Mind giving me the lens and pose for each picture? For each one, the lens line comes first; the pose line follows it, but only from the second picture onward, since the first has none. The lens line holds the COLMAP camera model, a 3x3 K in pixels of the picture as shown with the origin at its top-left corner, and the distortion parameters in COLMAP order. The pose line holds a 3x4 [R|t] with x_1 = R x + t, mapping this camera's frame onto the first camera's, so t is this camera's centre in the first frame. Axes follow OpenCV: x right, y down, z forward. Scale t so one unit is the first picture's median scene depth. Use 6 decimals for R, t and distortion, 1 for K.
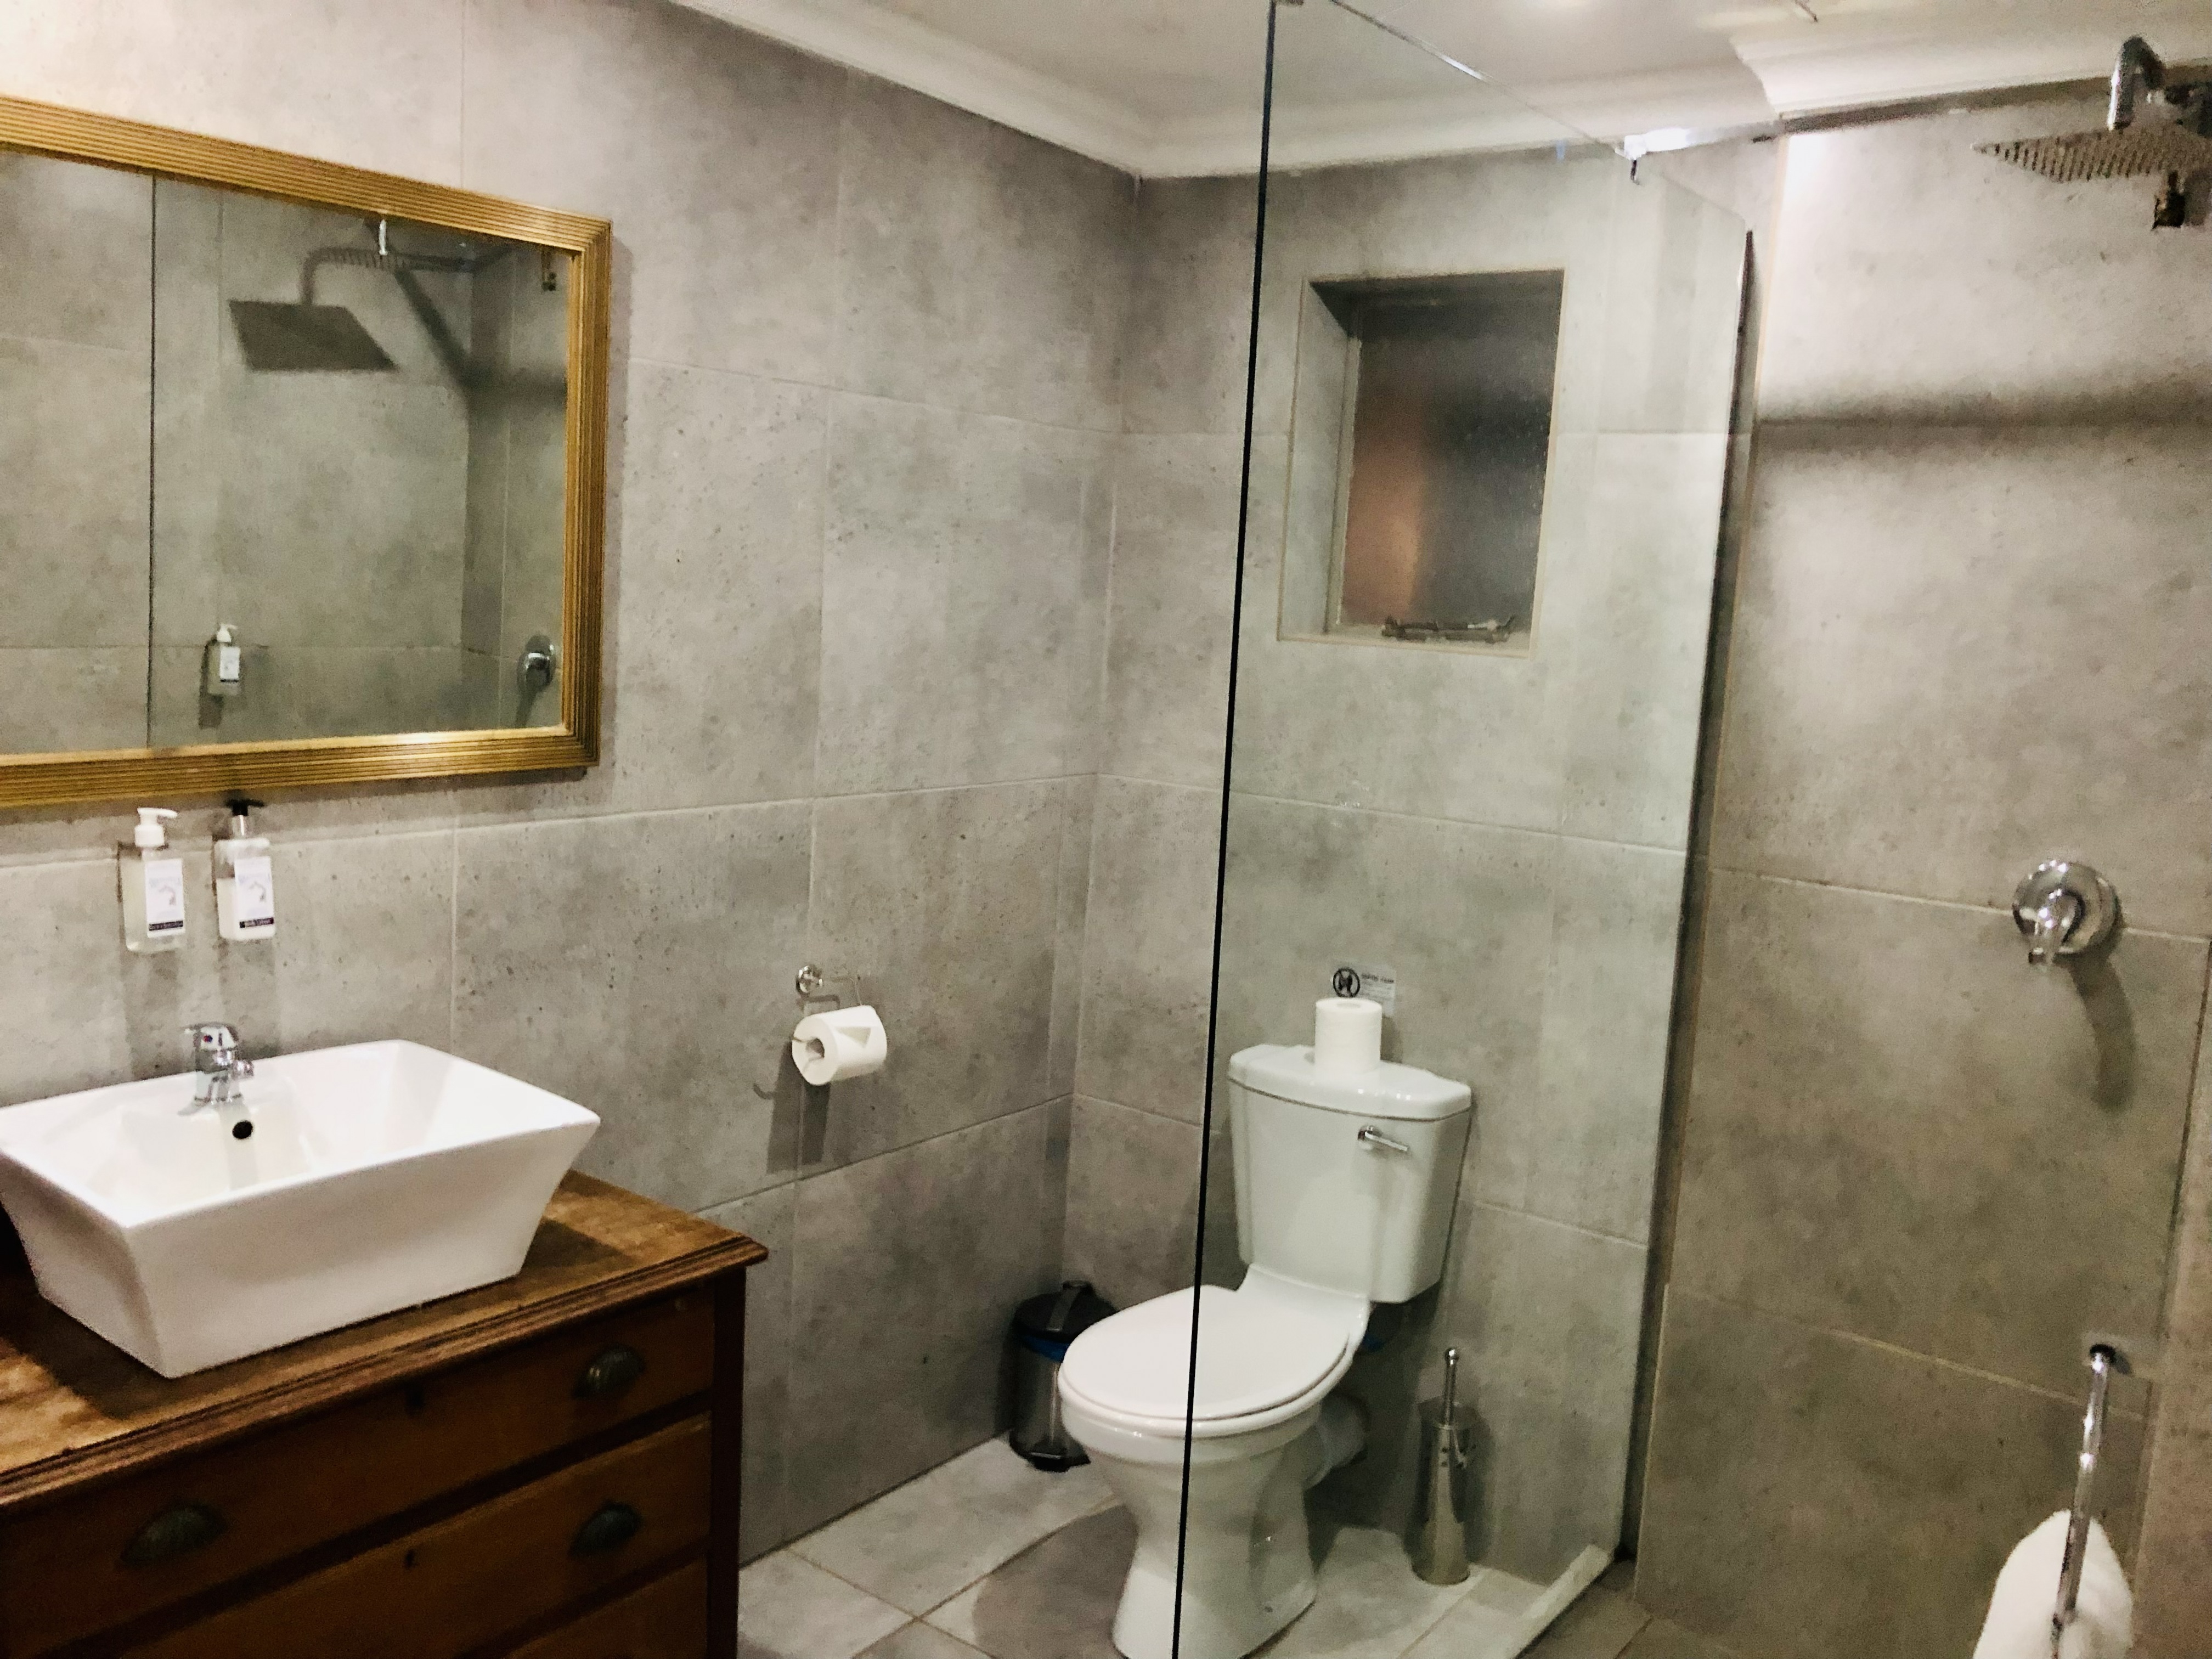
lens RADIAL K [[1845.9, 0, 1108.8], [0, 1845.9, 796.8], [0, 0, 1]] dist [-0.001469, -0.003671]
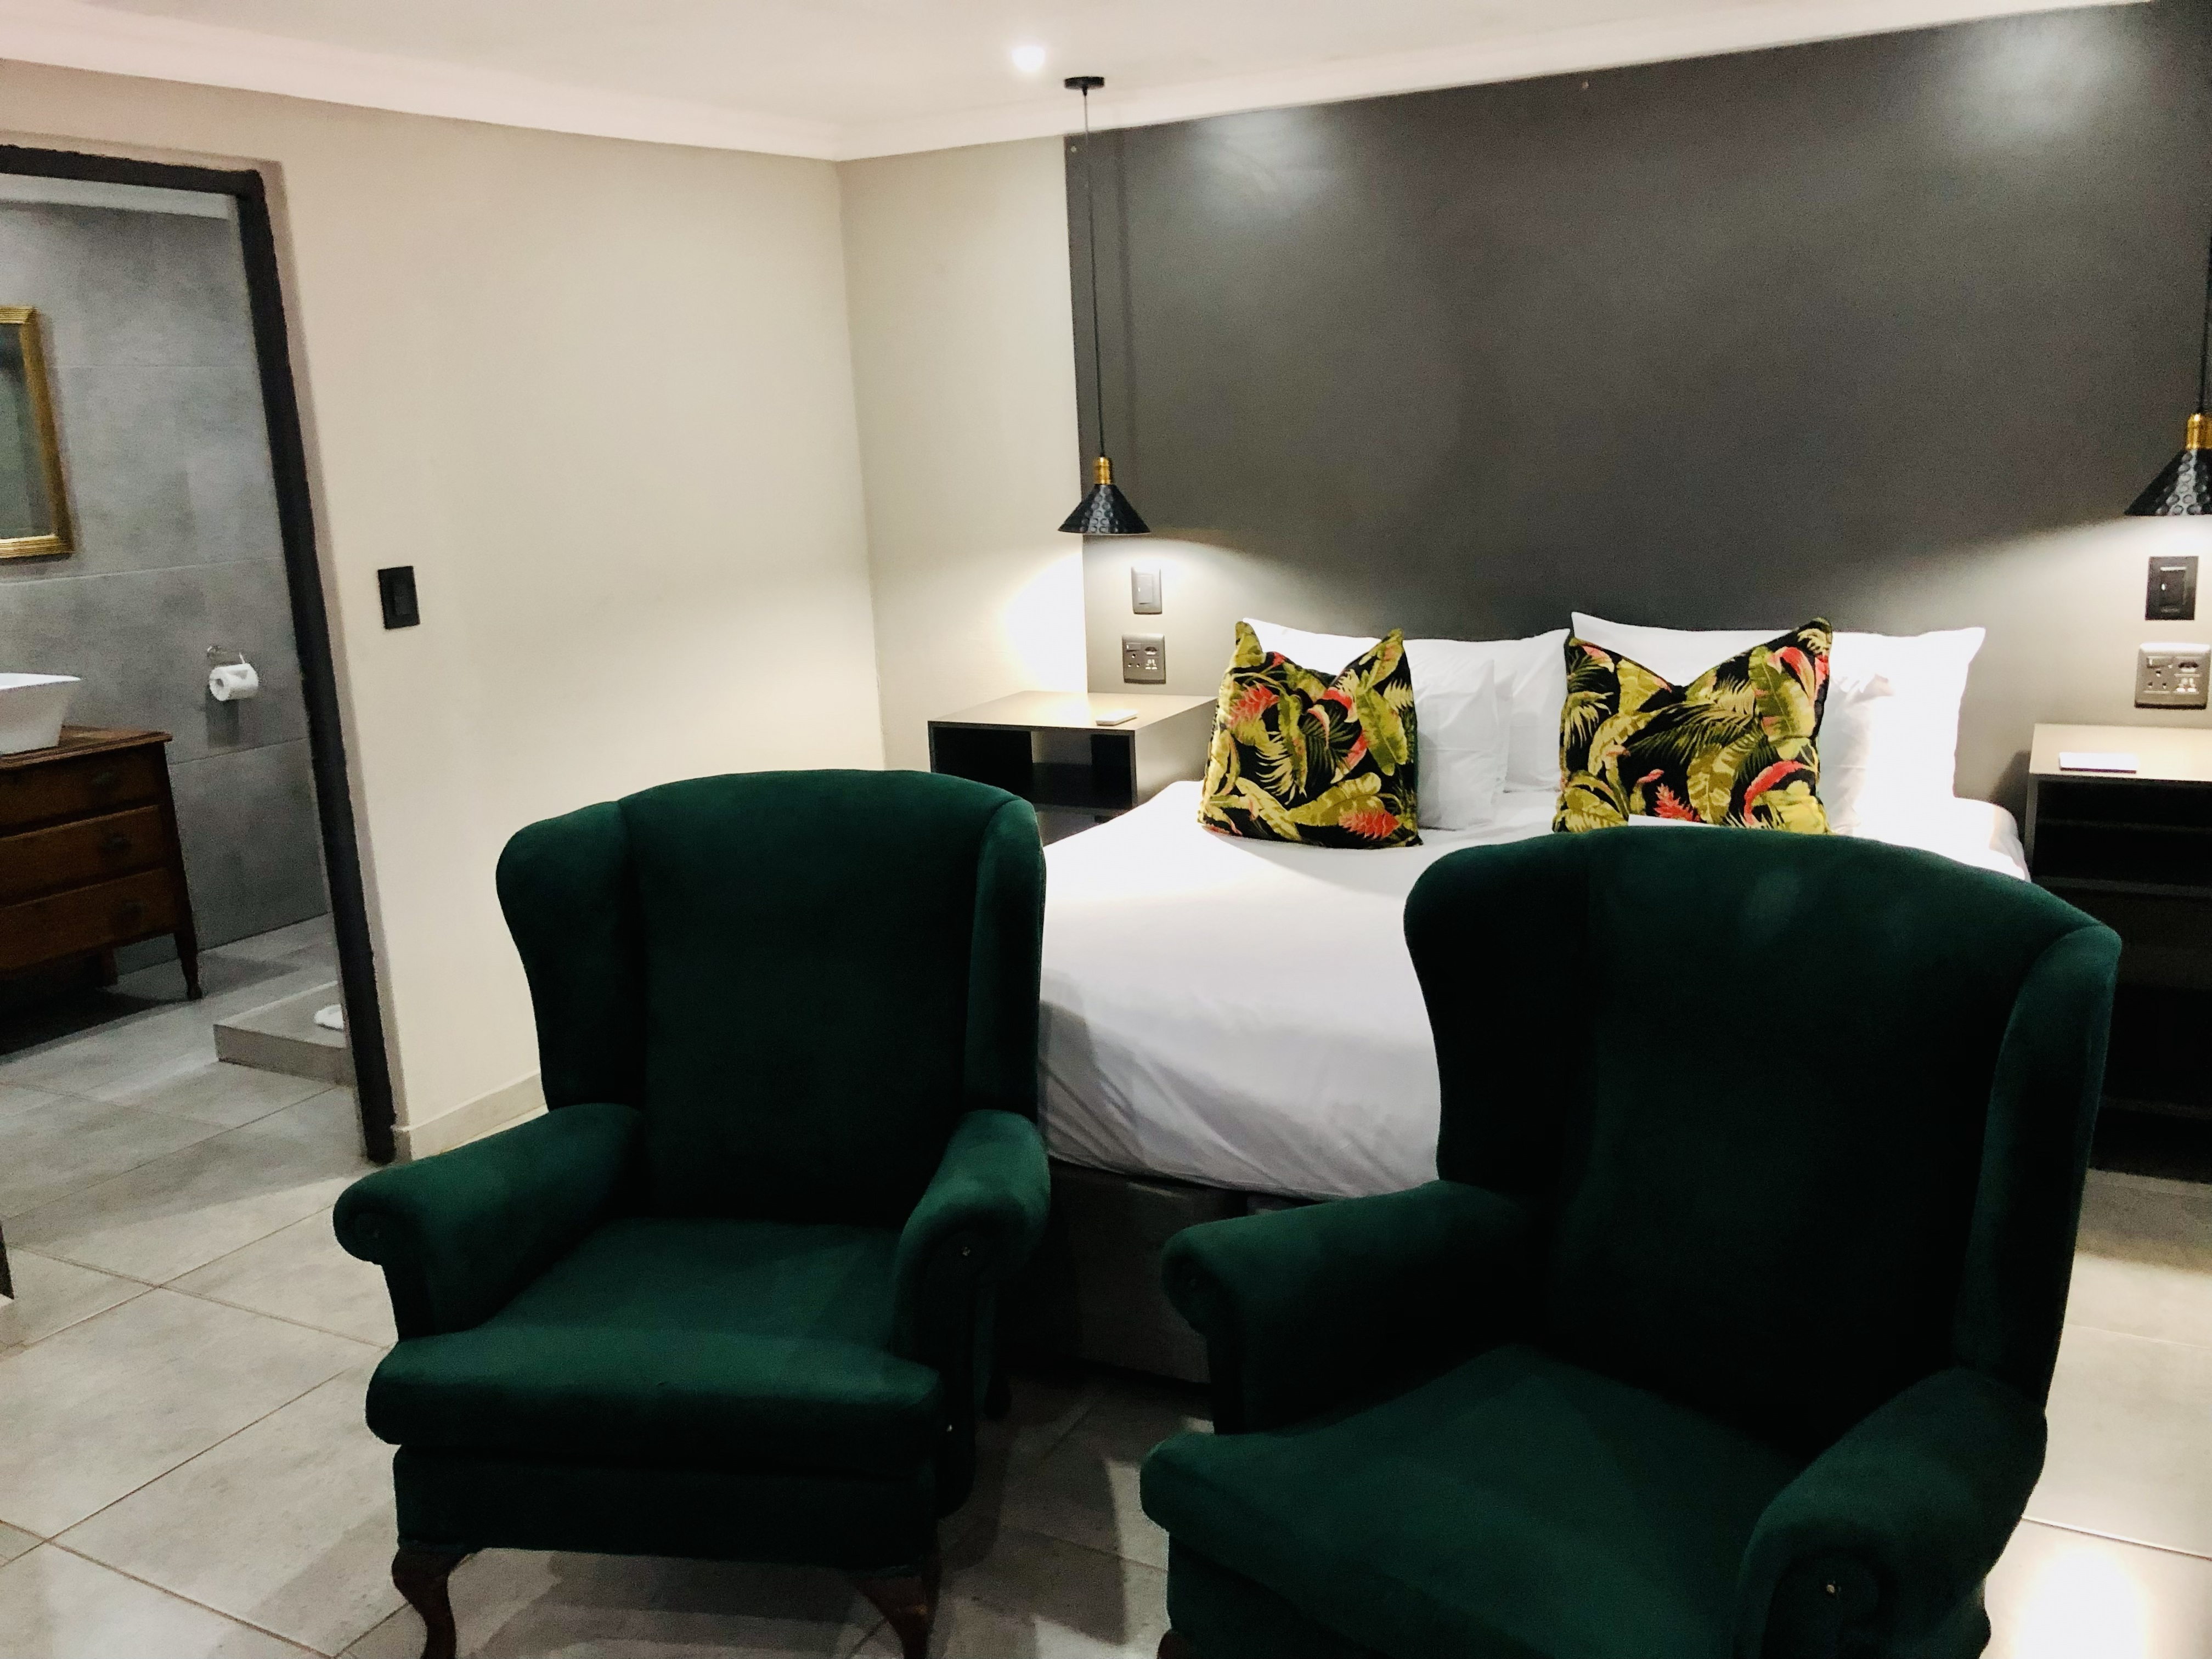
lens RADIAL K [[1845.9, 0, 1108.8], [0, 1845.9, 796.8], [0, 0, 1]] dist [-0.001469, -0.003671]
pose [[0.981986, -0.125322, 0.141412, 0.533869], [0.112142, 0.988884, 0.097640, 0.177215], [-0.152076, -0.080023, 0.985124, -1.260242]]
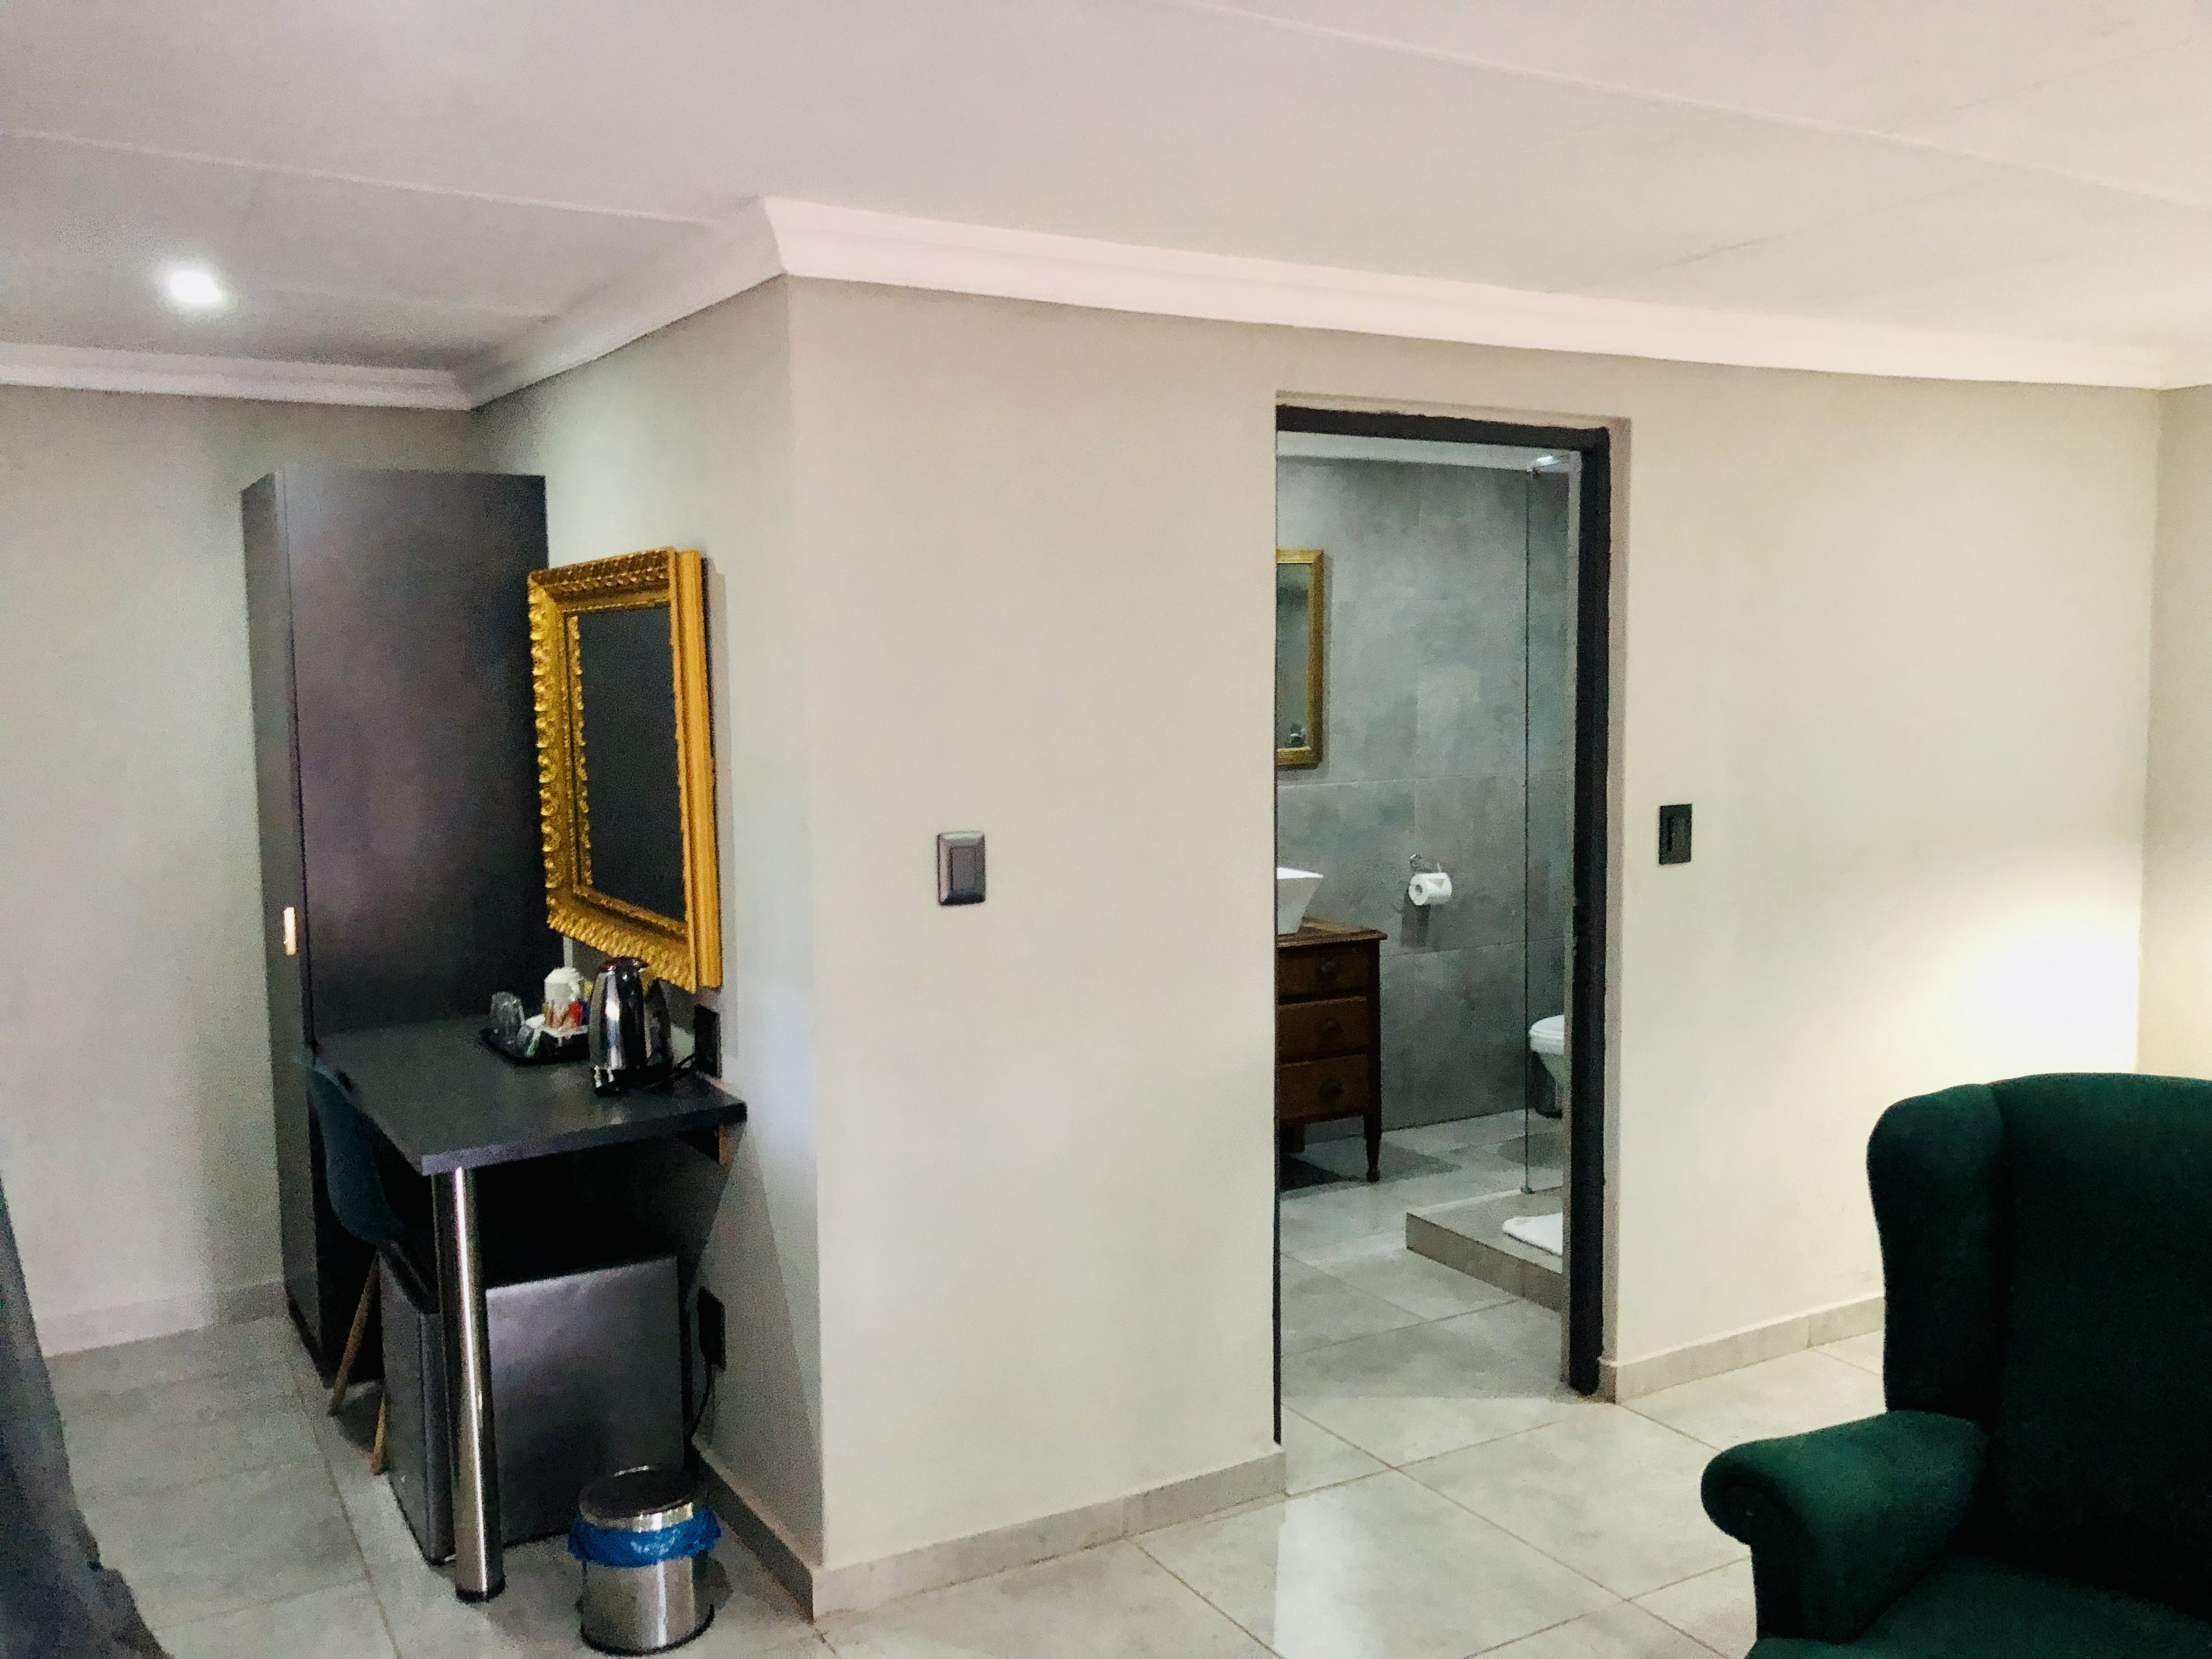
lens RADIAL K [[1840.5, 0, 1106.0], [0, 1840.5, 829.5], [0, 0, 1]] dist [0.060012, -0.082283]
pose [[0.923443, -0.026432, -0.382824, 0.362872], [0.012625, 0.999177, -0.038535, 0.149706], [0.383528, 0.030752, 0.923017, -1.265412]]
